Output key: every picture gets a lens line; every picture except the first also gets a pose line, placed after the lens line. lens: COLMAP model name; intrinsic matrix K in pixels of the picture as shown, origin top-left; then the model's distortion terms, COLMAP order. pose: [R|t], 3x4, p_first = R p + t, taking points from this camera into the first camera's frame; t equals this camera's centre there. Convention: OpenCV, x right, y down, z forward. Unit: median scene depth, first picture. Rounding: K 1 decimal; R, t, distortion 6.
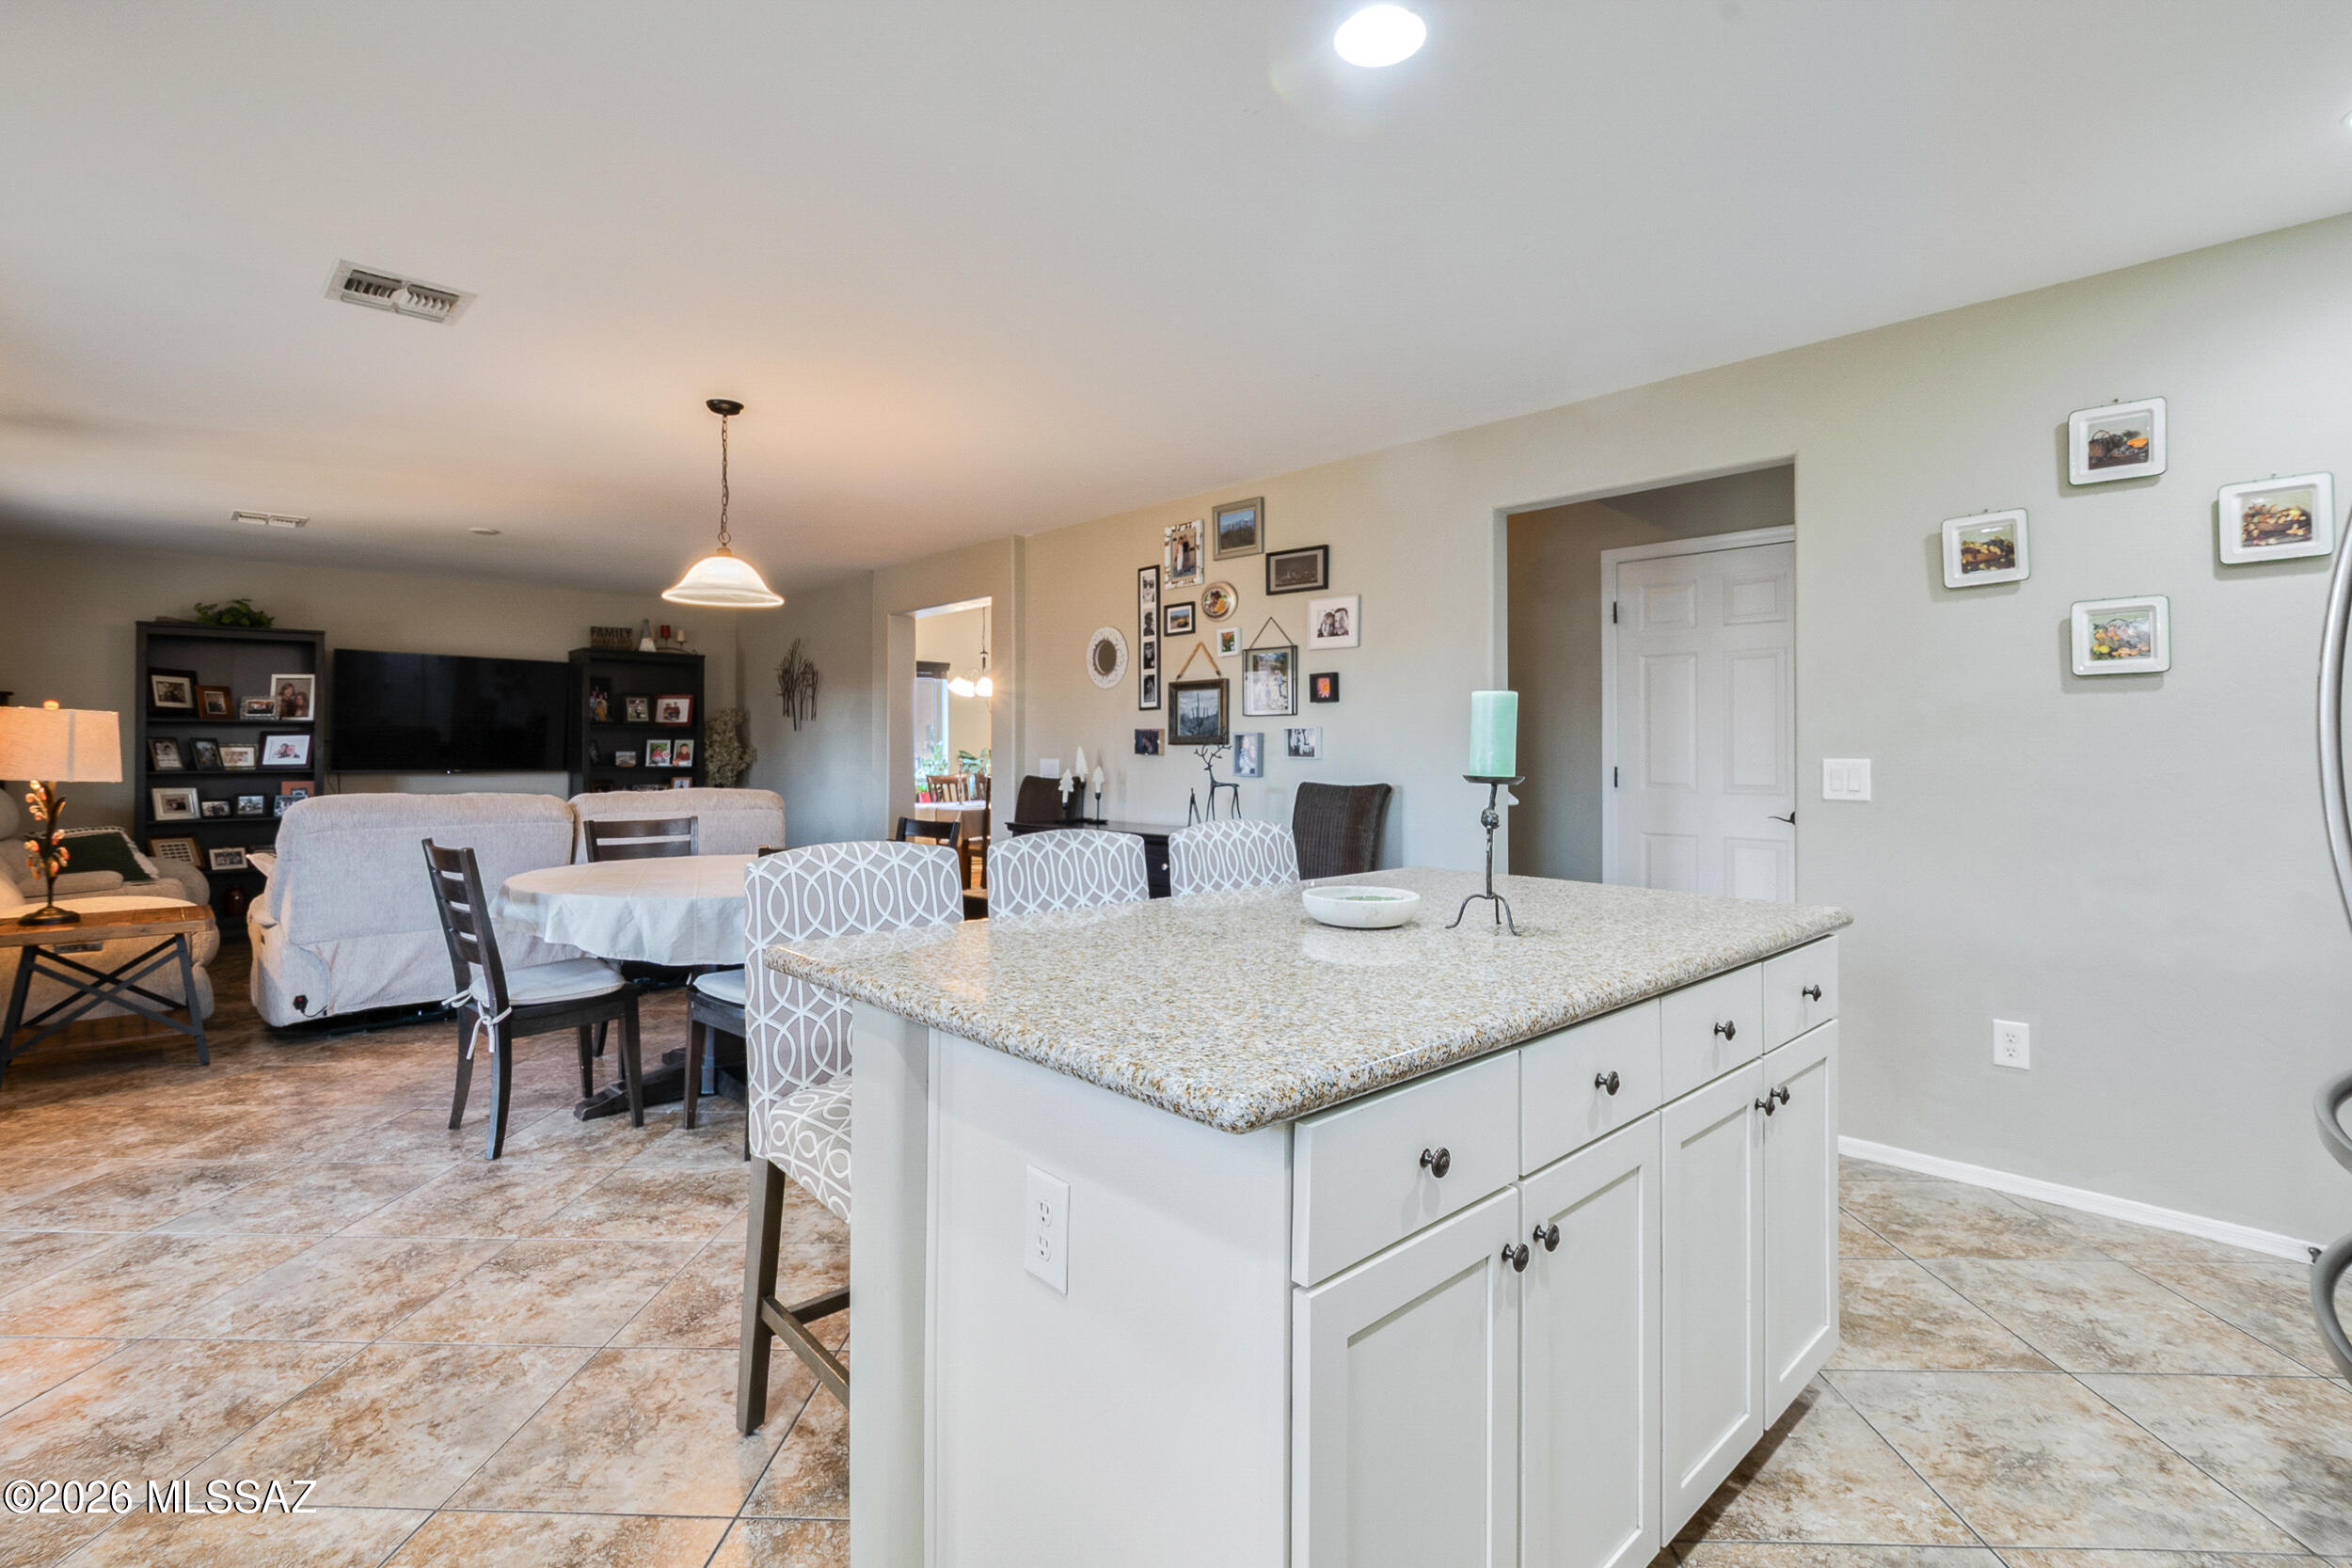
lens RADIAL K [[1102.4, 0, 1179.2], [0, 1102.4, 741.8], [0, 0, 1]] dist [-0.002898, -0.000277]
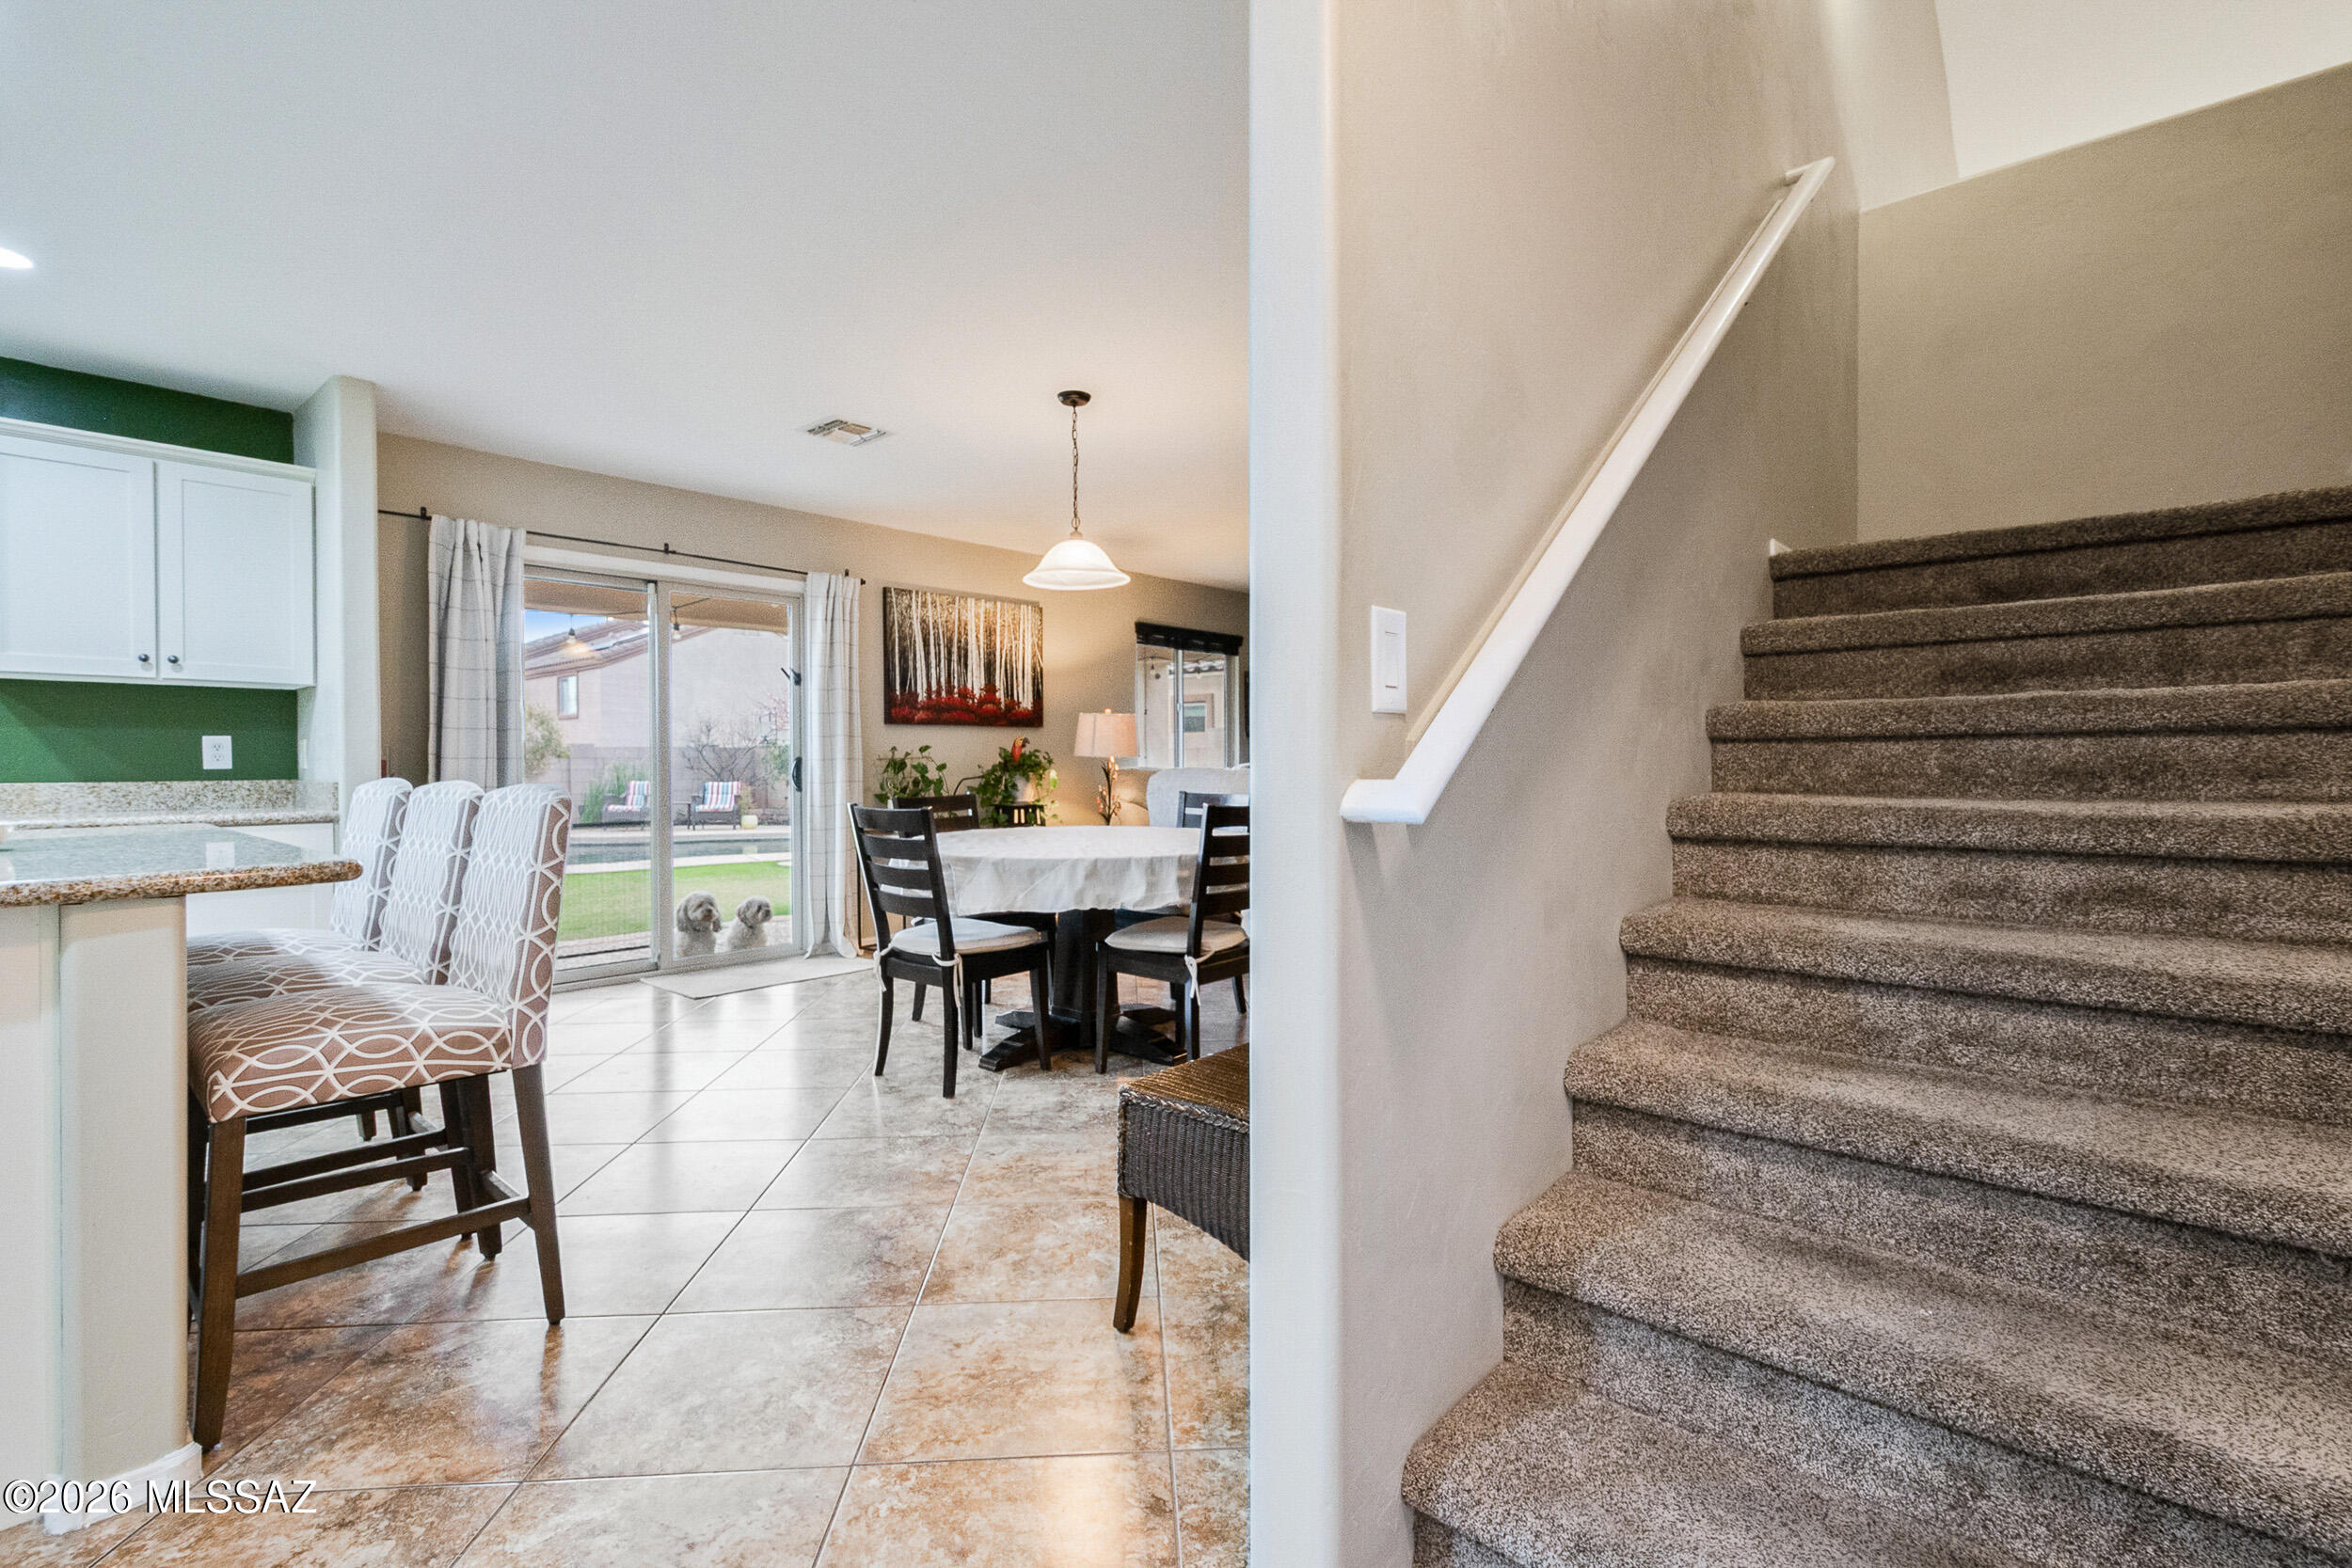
lens RADIAL K [[1057.0, 0, 1176.0], [0, 1057.0, 784.0], [0, 0, 1]] dist [0.014342, -0.000002]
pose [[0.084685, 0.021183, -0.996183, 0.469907], [0.015137, 0.999631, 0.022543, 0.033622], [0.996293, -0.016988, 0.084333, 0.770450]]
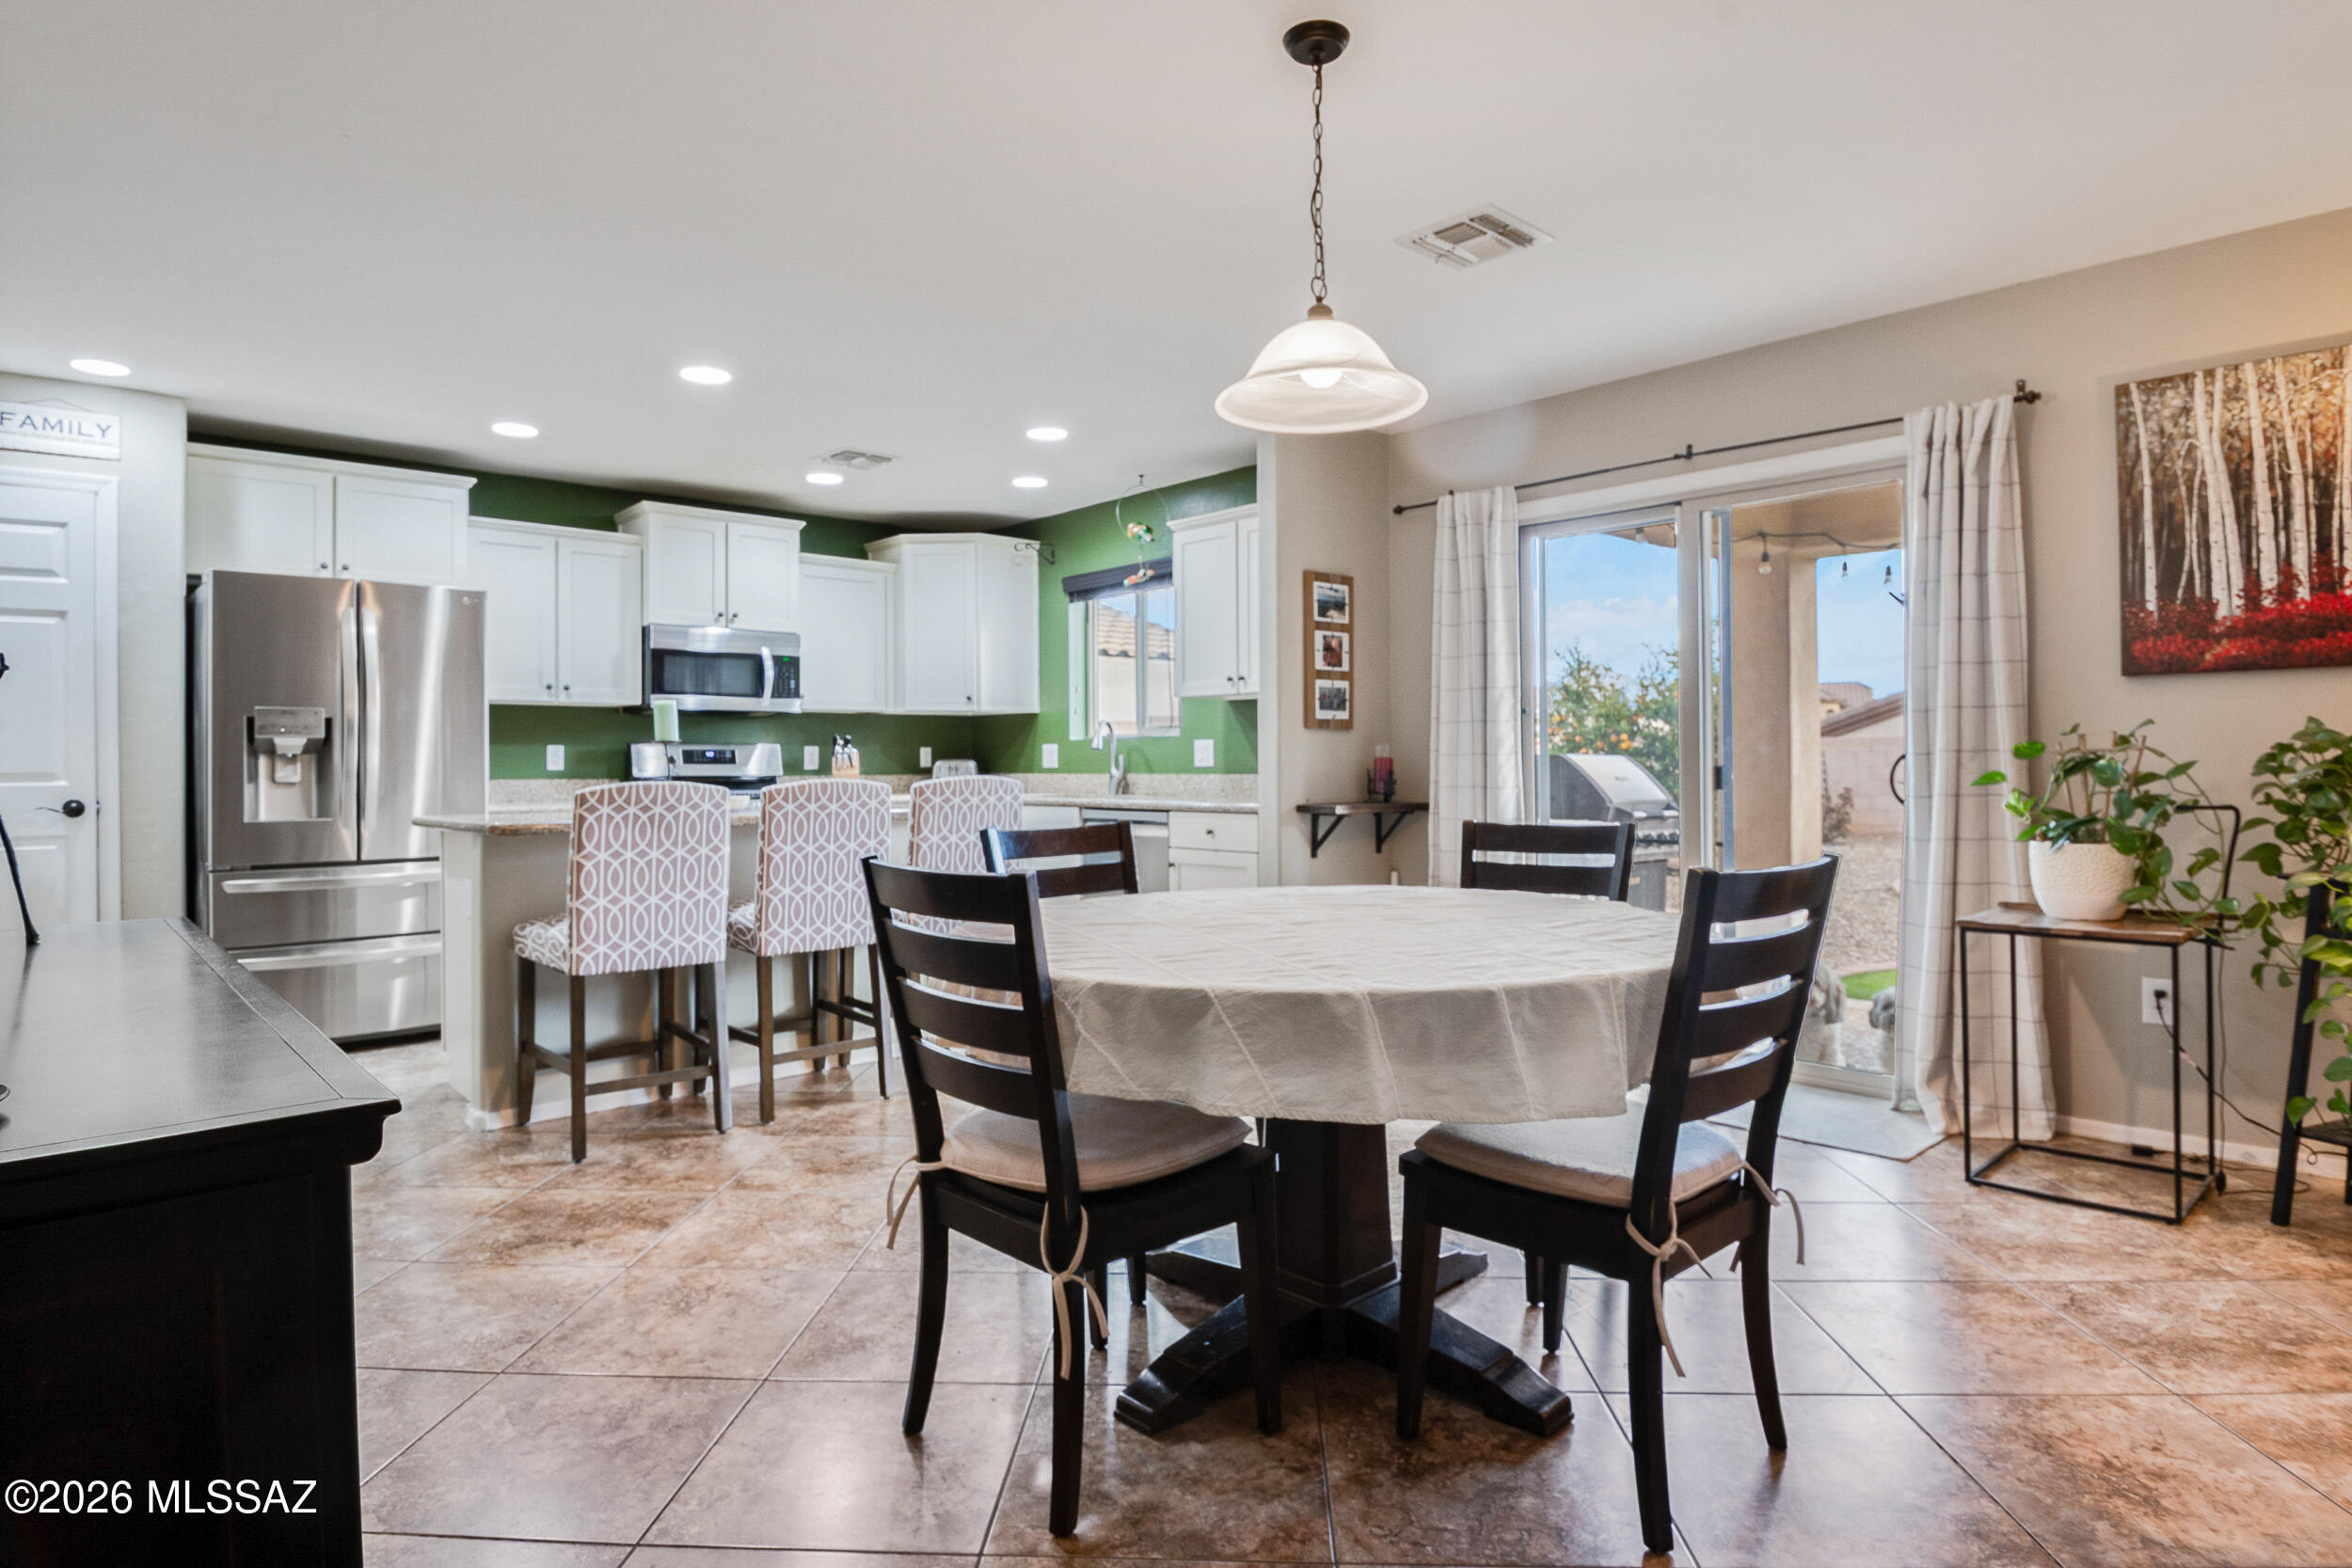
lens RADIAL K [[1295.9, 0, 1169.3], [0, 1295.9, 754.4], [0, 0, 1]] dist [0.002542, -0.019081]
pose [[-0.999802, 0.006328, 0.018865, -0.269675], [0.006053, 0.999875, -0.014595, 0.035864], [-0.018955, -0.014478, -0.999715, 1.246285]]
